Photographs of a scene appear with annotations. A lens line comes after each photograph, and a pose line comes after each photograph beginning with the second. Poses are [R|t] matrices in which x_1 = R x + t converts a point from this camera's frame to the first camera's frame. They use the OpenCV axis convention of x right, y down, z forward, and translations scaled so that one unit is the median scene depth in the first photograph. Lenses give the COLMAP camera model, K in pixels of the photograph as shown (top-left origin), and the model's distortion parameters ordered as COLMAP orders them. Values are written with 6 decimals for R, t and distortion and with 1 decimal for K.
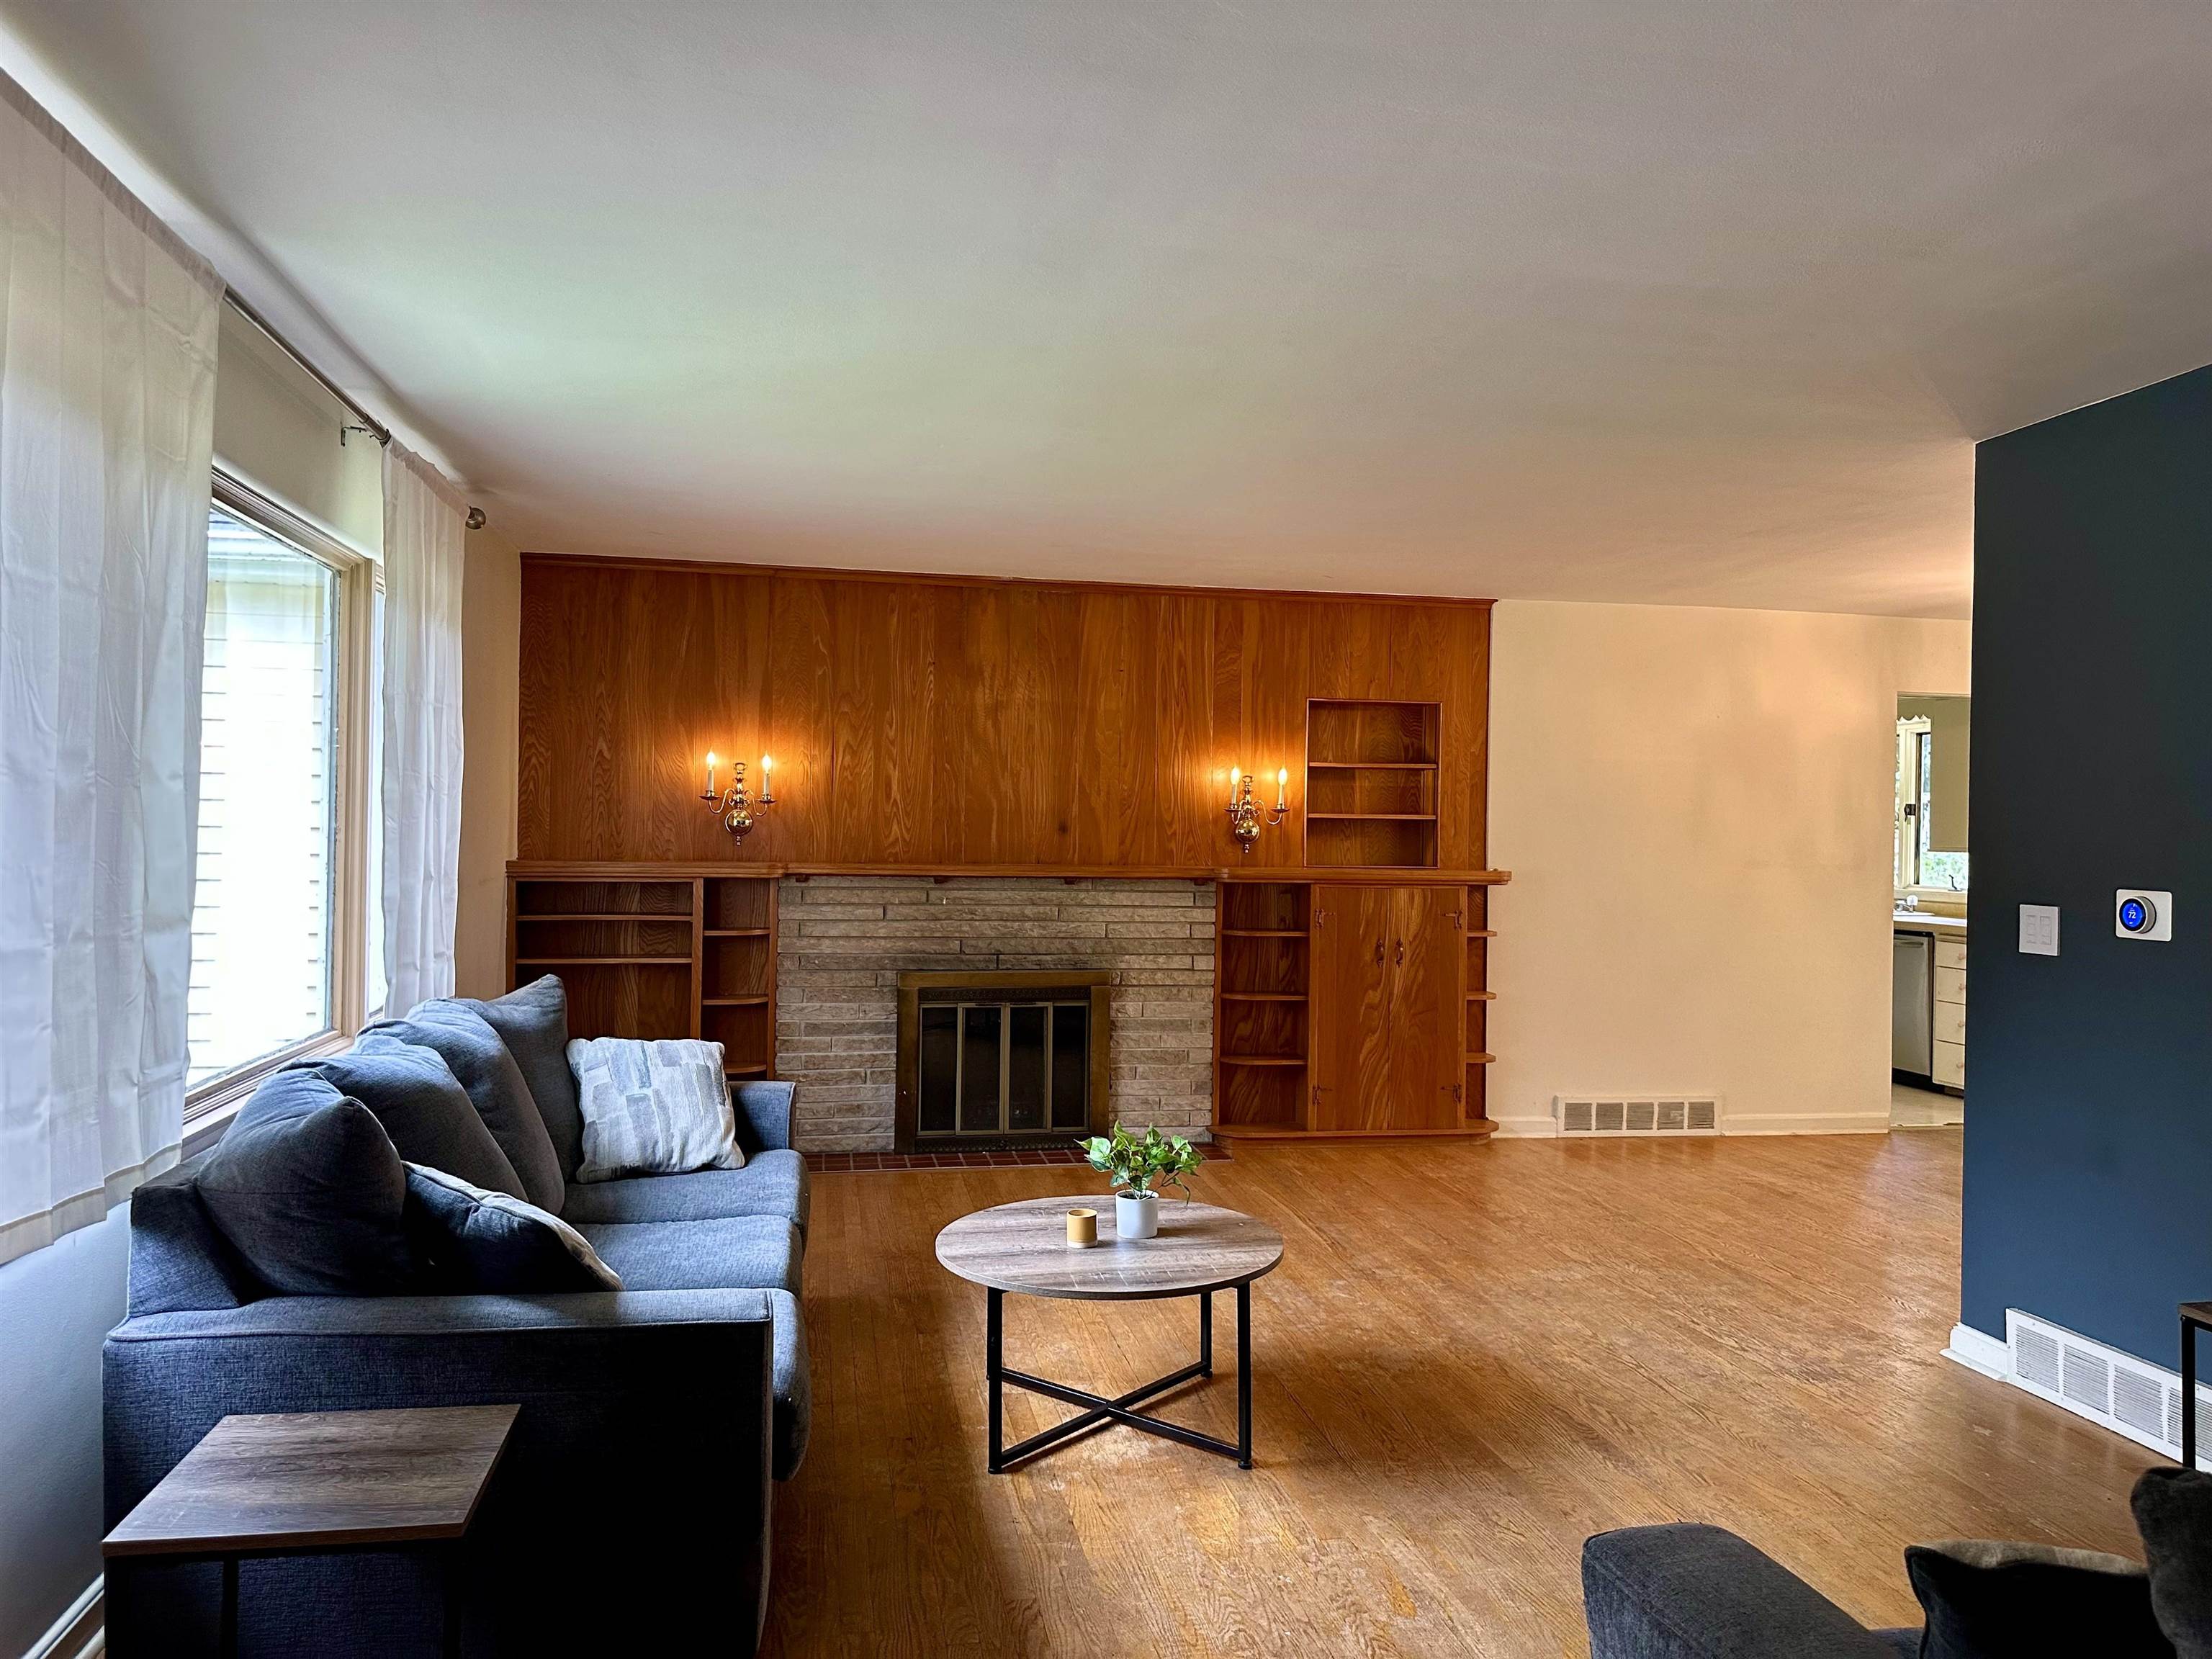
lens RADIAL K [[1573.1, 0, 1102.9], [0, 1573.1, 822.0], [0, 0, 1]] dist [0.089396, -0.112606]
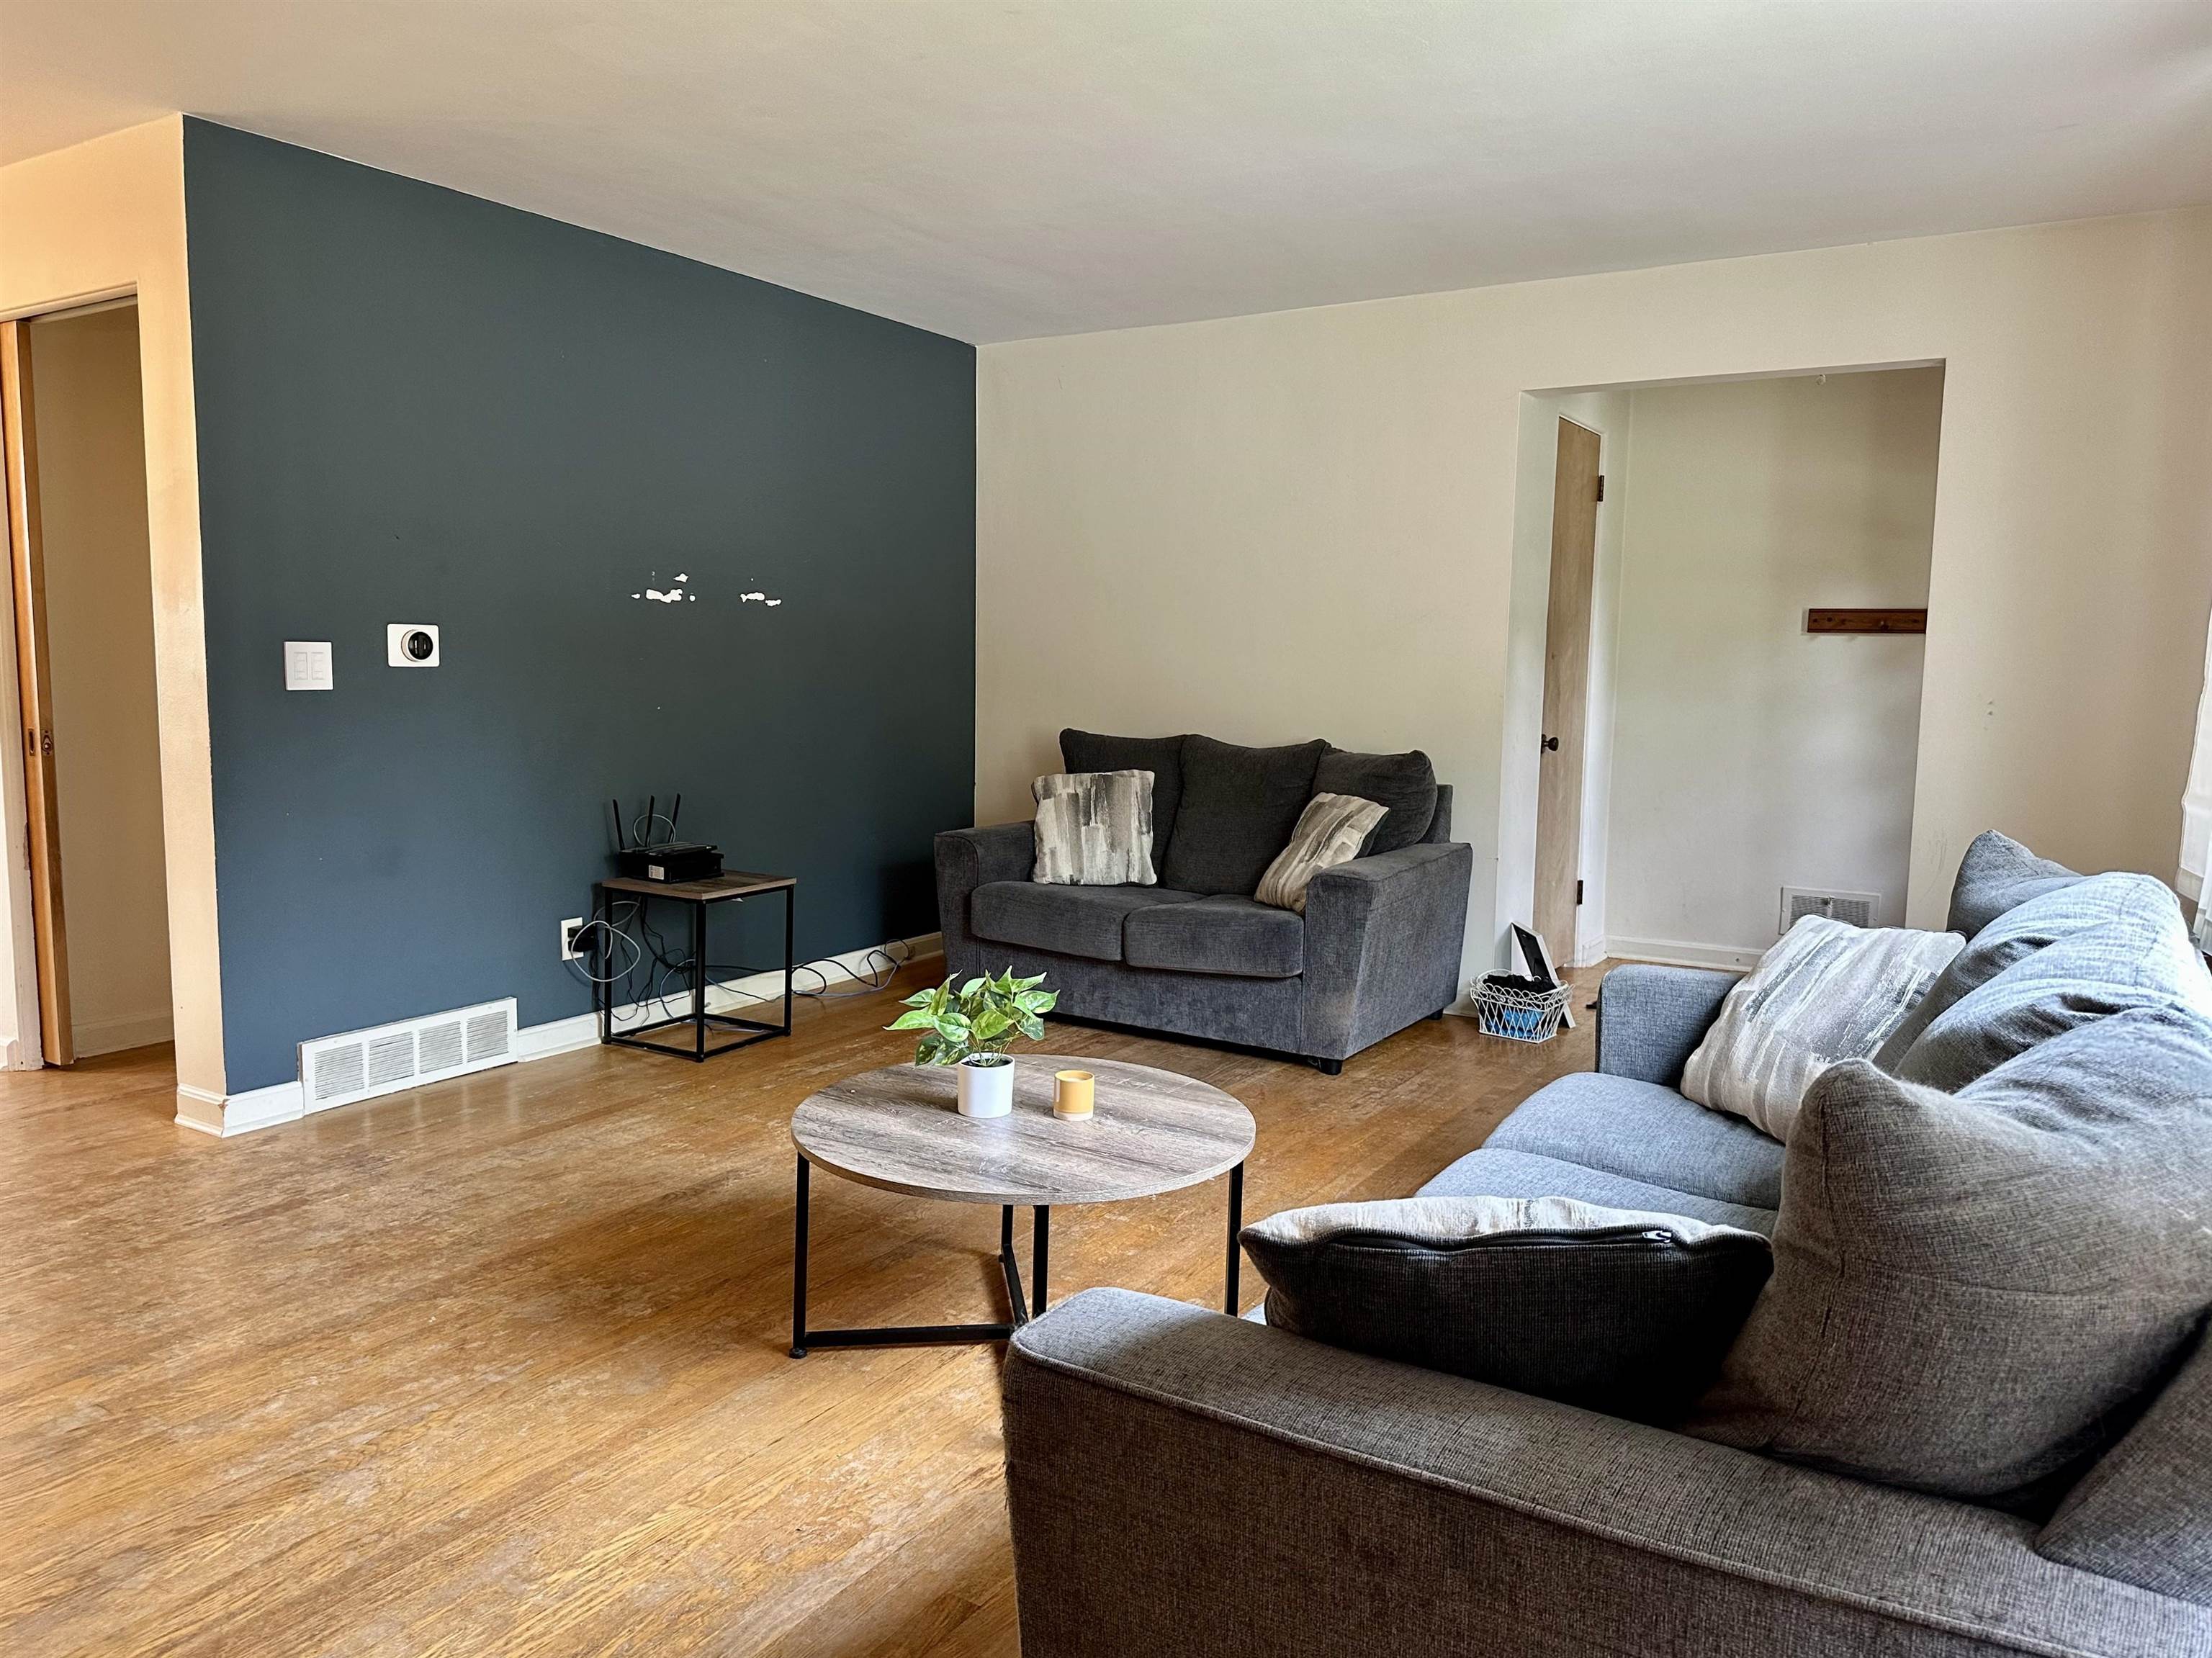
lens RADIAL K [[1558.4, 0, 1132.2], [0, 1558.4, 829.0], [0, 0, 1]] dist [0.090748, -0.144312]
pose [[-0.746863, -0.103185, 0.656923, -0.282802], [-0.029157, 0.992019, 0.122670, 0.018820], [-0.664338, 0.072464, -0.743911, 0.835466]]
